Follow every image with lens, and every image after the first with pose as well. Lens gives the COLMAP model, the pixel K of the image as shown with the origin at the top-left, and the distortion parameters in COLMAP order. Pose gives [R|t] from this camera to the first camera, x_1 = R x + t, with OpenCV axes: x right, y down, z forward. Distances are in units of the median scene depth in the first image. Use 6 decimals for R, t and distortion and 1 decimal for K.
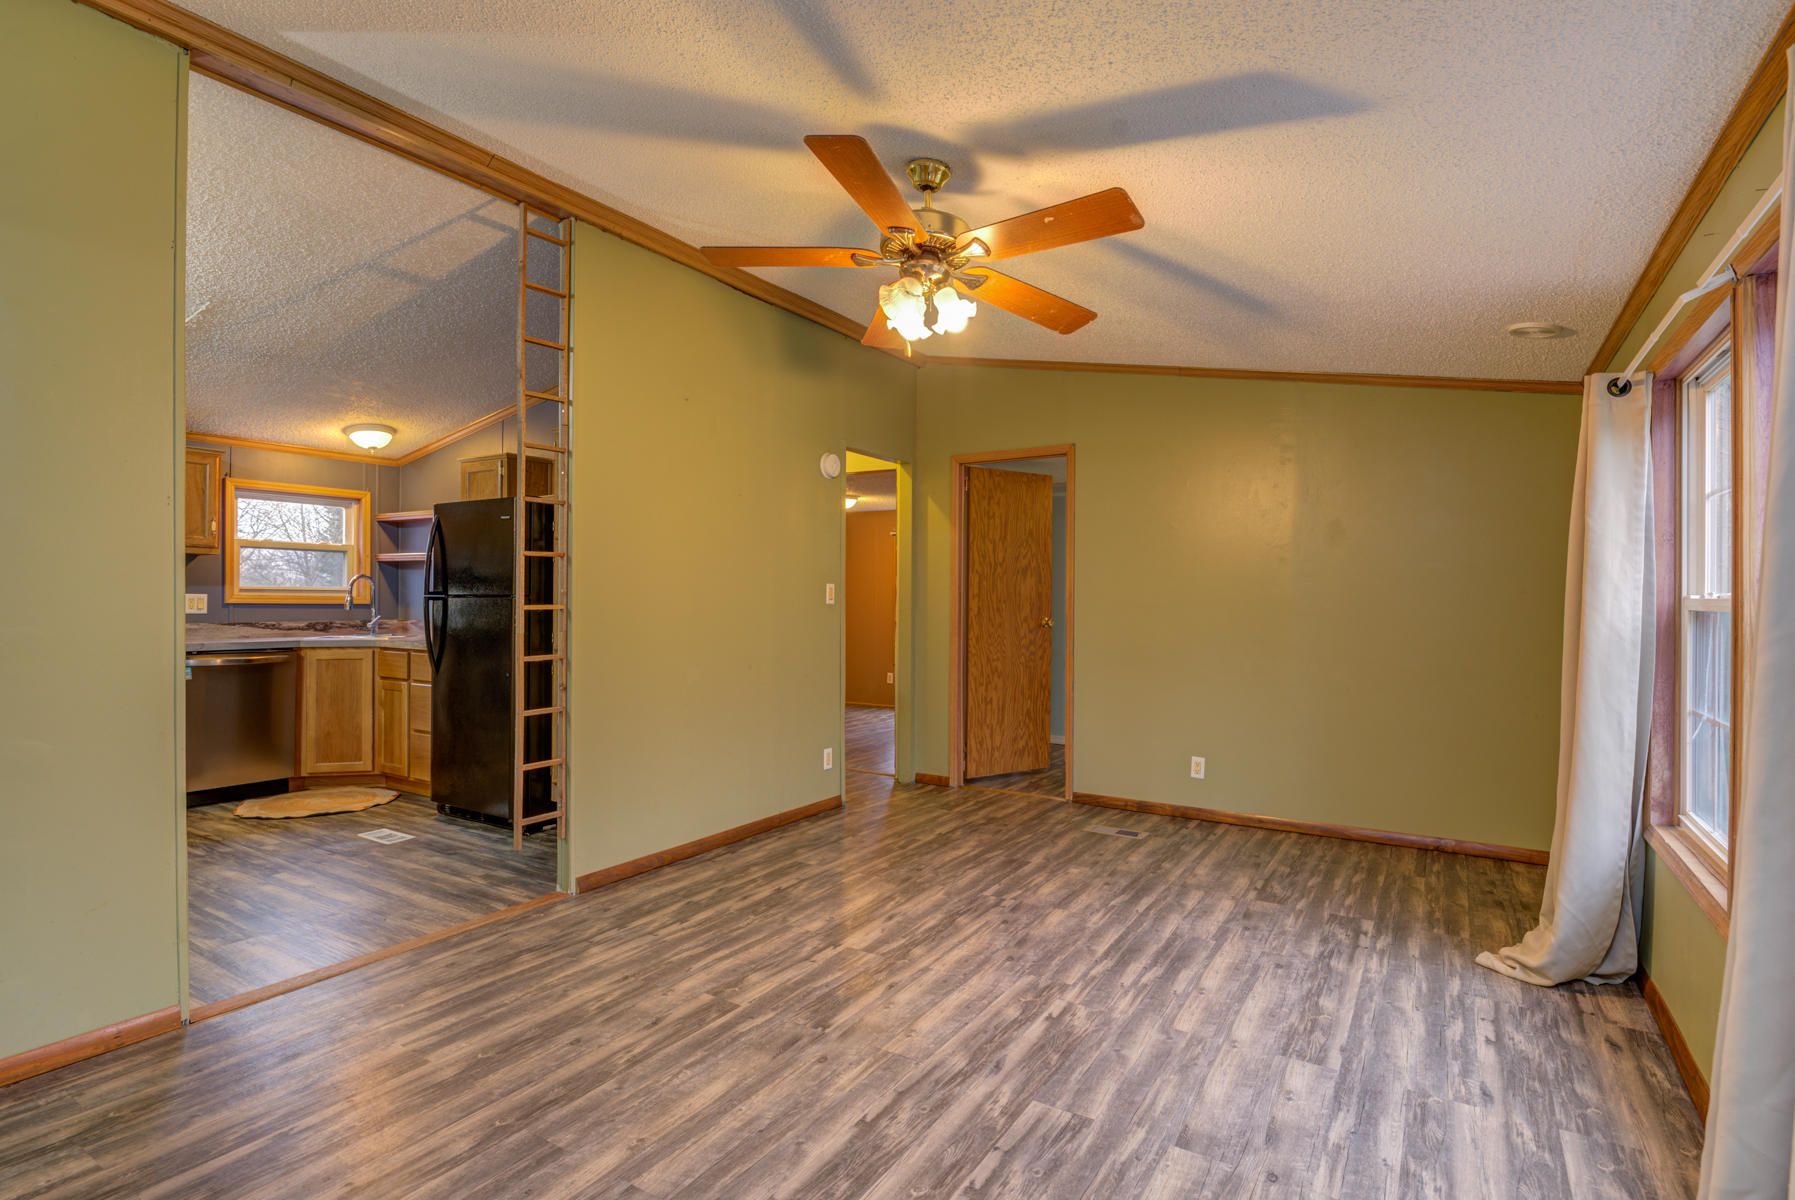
lens RADIAL K [[880.1, 0, 901.5], [0, 880.1, 601.6], [0, 0, 1]] dist [-0.014667, -0.001584]
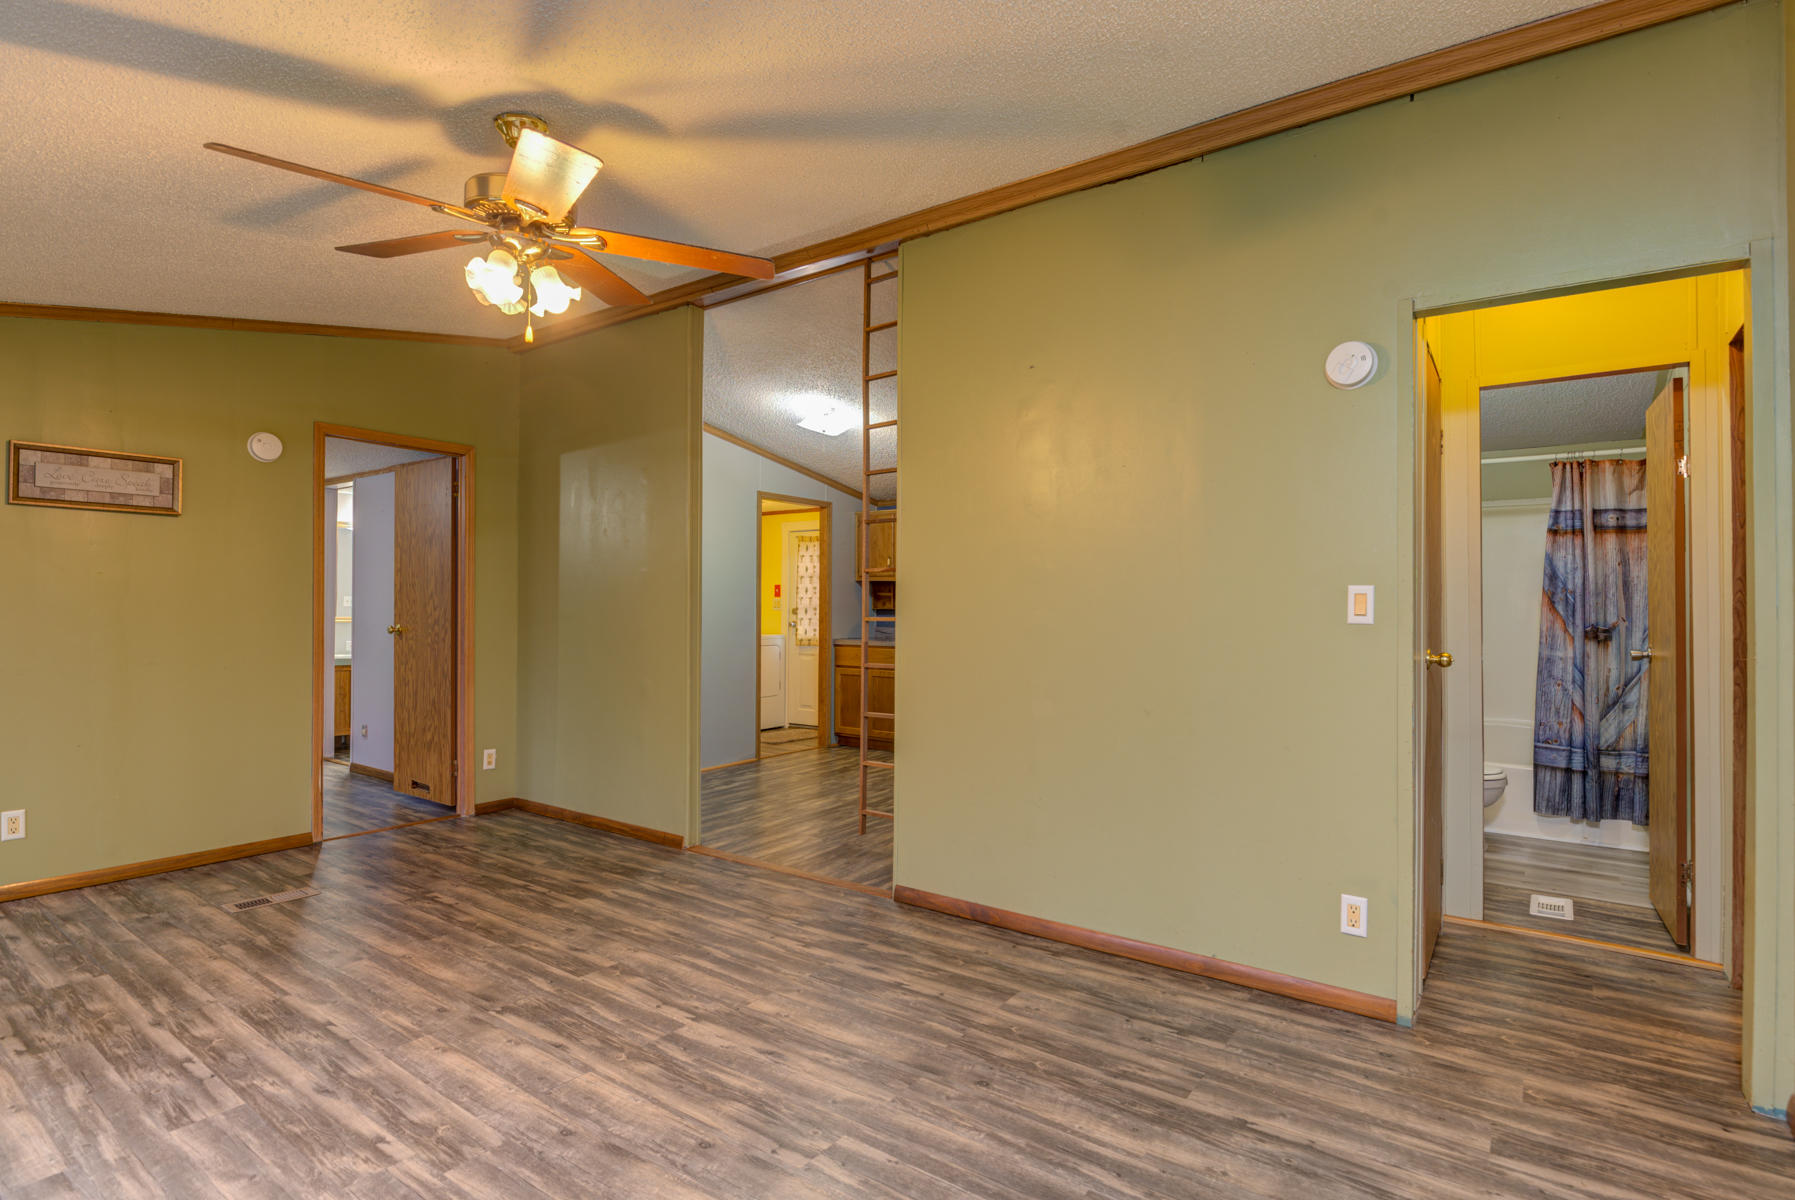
lens RADIAL K [[880.1, 0, 905.2], [0, 880.1, 599.6], [0, 0, 1]] dist [-0.014667, -0.001584]
pose [[-0.064445, -0.011873, -0.997851, 0.812519], [-0.007631, 0.999906, -0.011405, -0.007260], [0.997892, 0.006879, -0.064530, 1.332095]]
